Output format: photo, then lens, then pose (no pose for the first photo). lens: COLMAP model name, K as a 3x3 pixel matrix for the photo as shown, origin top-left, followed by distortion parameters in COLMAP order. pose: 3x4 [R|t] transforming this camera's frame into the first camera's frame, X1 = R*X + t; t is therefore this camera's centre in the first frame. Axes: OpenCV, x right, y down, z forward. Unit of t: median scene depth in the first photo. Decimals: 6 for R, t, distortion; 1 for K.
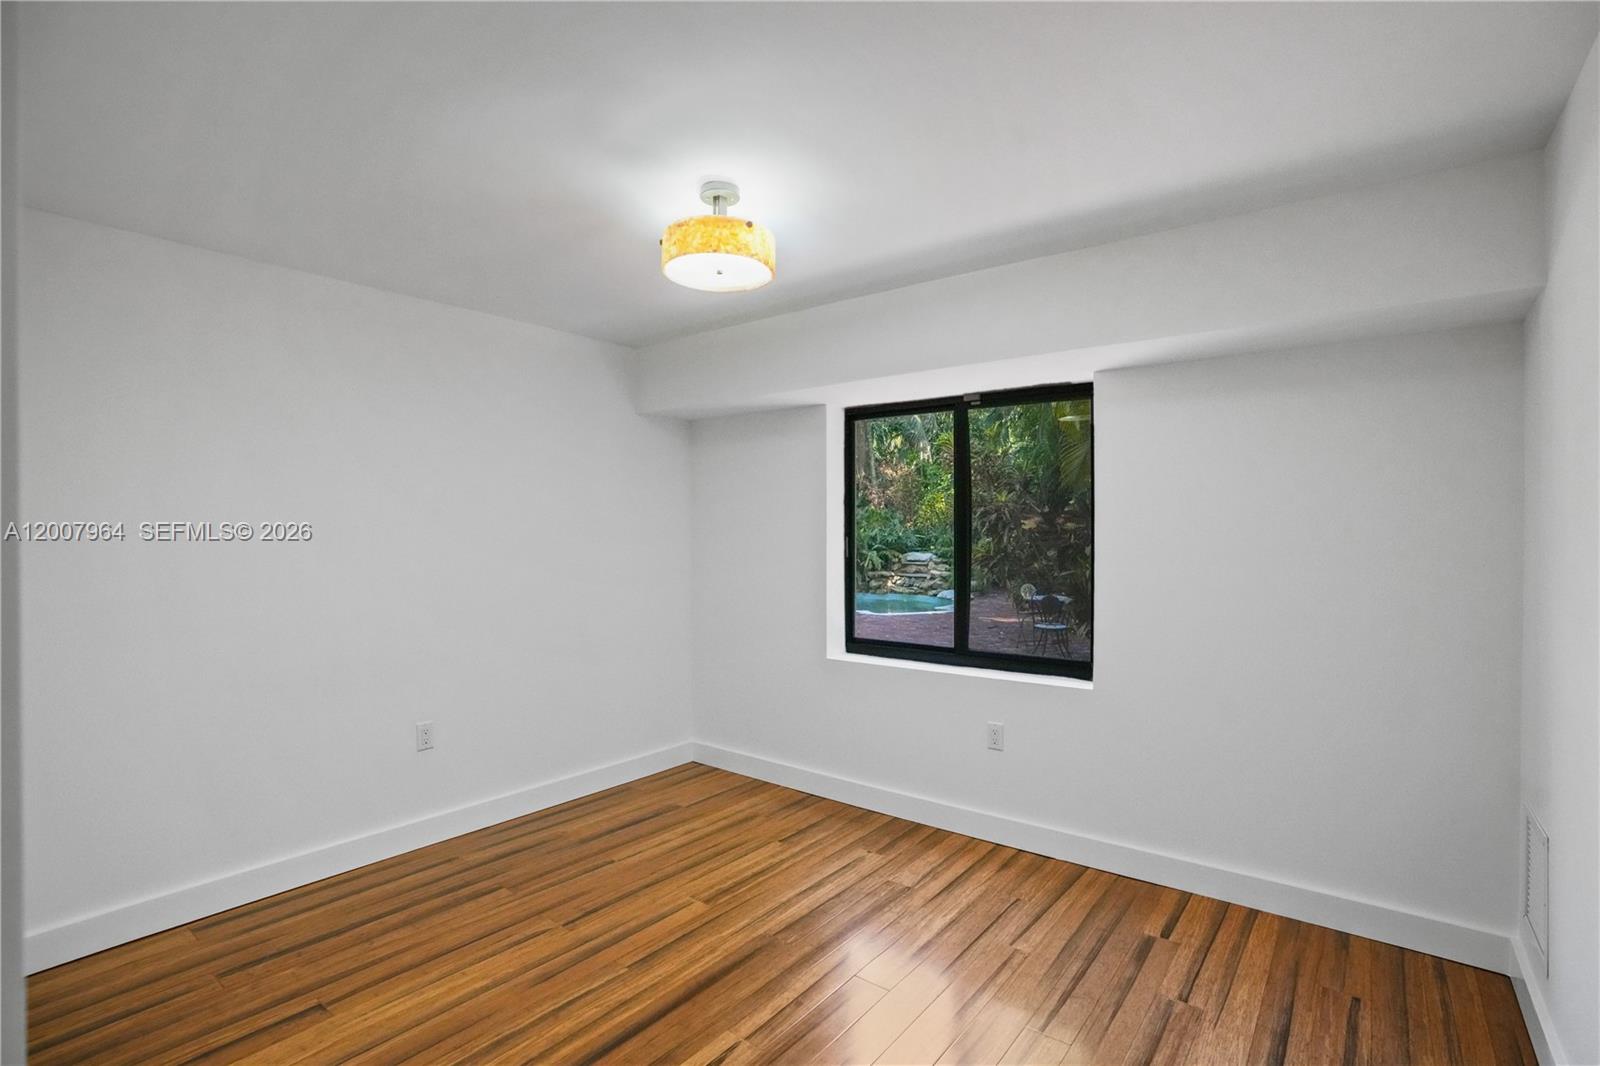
lens RADIAL K [[749.0, 0, 811.6], [0, 749.0, 523.6], [0, 0, 1]] dist [-0.065237, 0.023456]
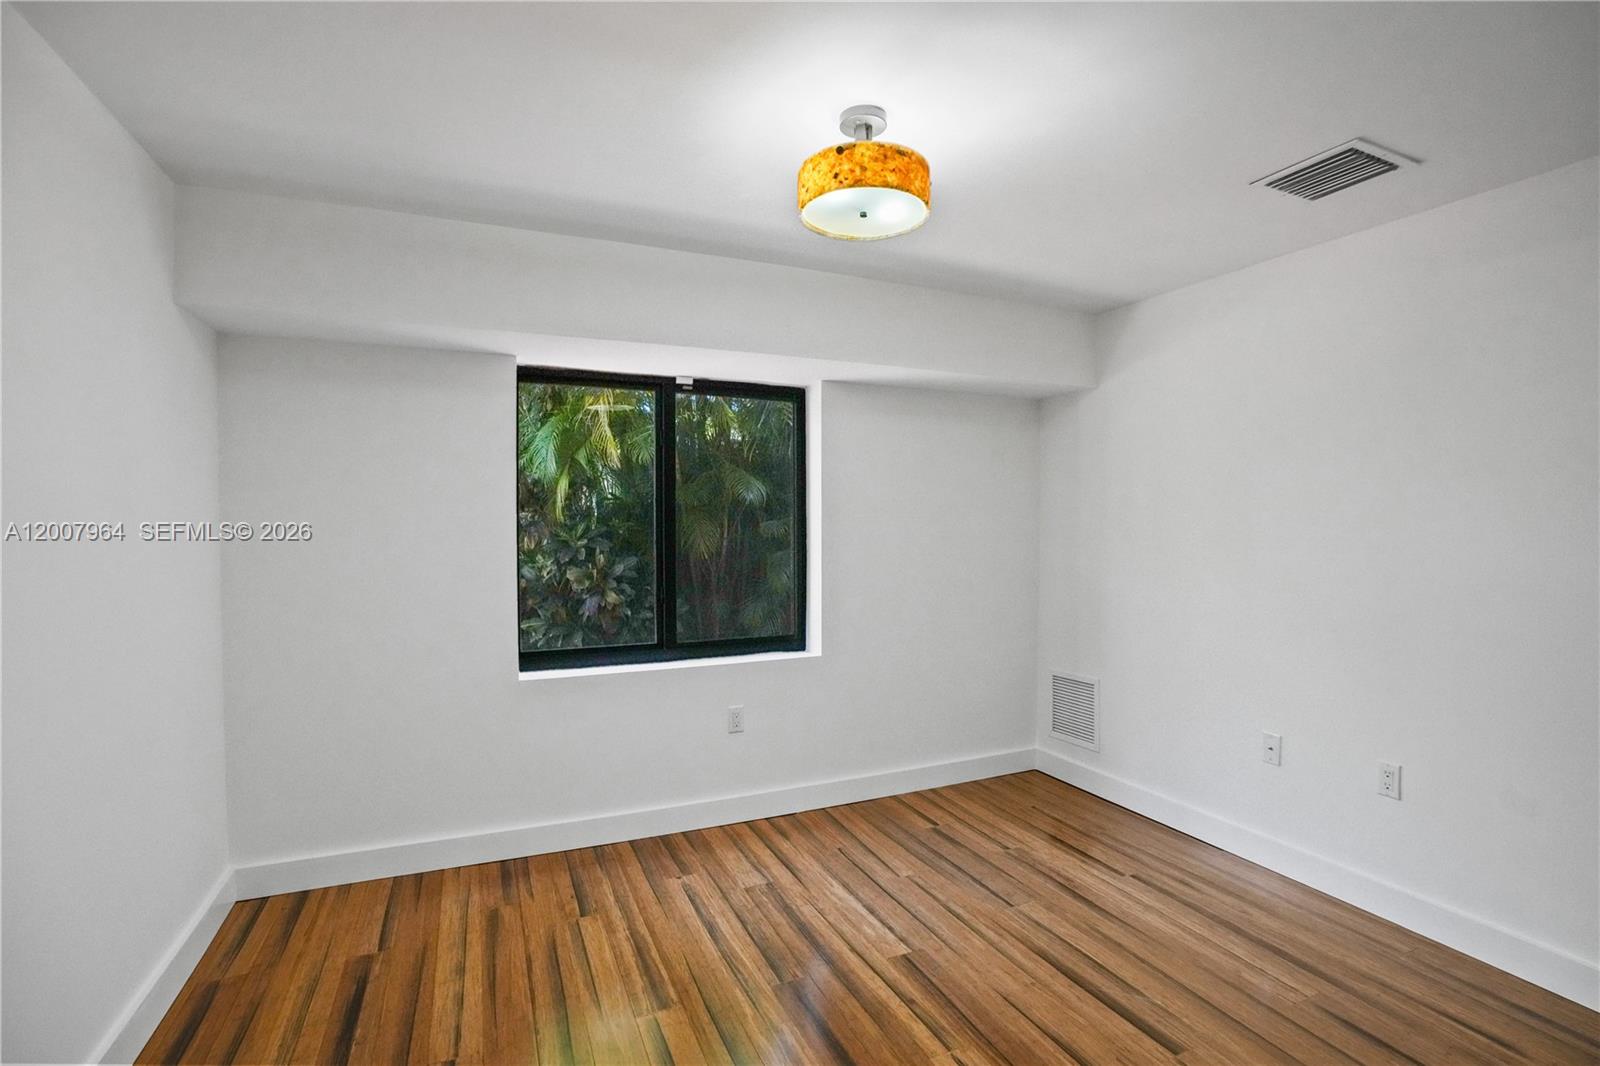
lens RADIAL K [[742.5, 0, 808.4], [0, 742.5, 528.4], [0, 0, 1]] dist [-0.071241, 0.029196]
pose [[0.475403, -0.010950, 0.879700, -0.624486], [-0.007219, 0.999840, 0.016347, 0.005936], [-0.879738, -0.014123, 0.475248, 0.451916]]
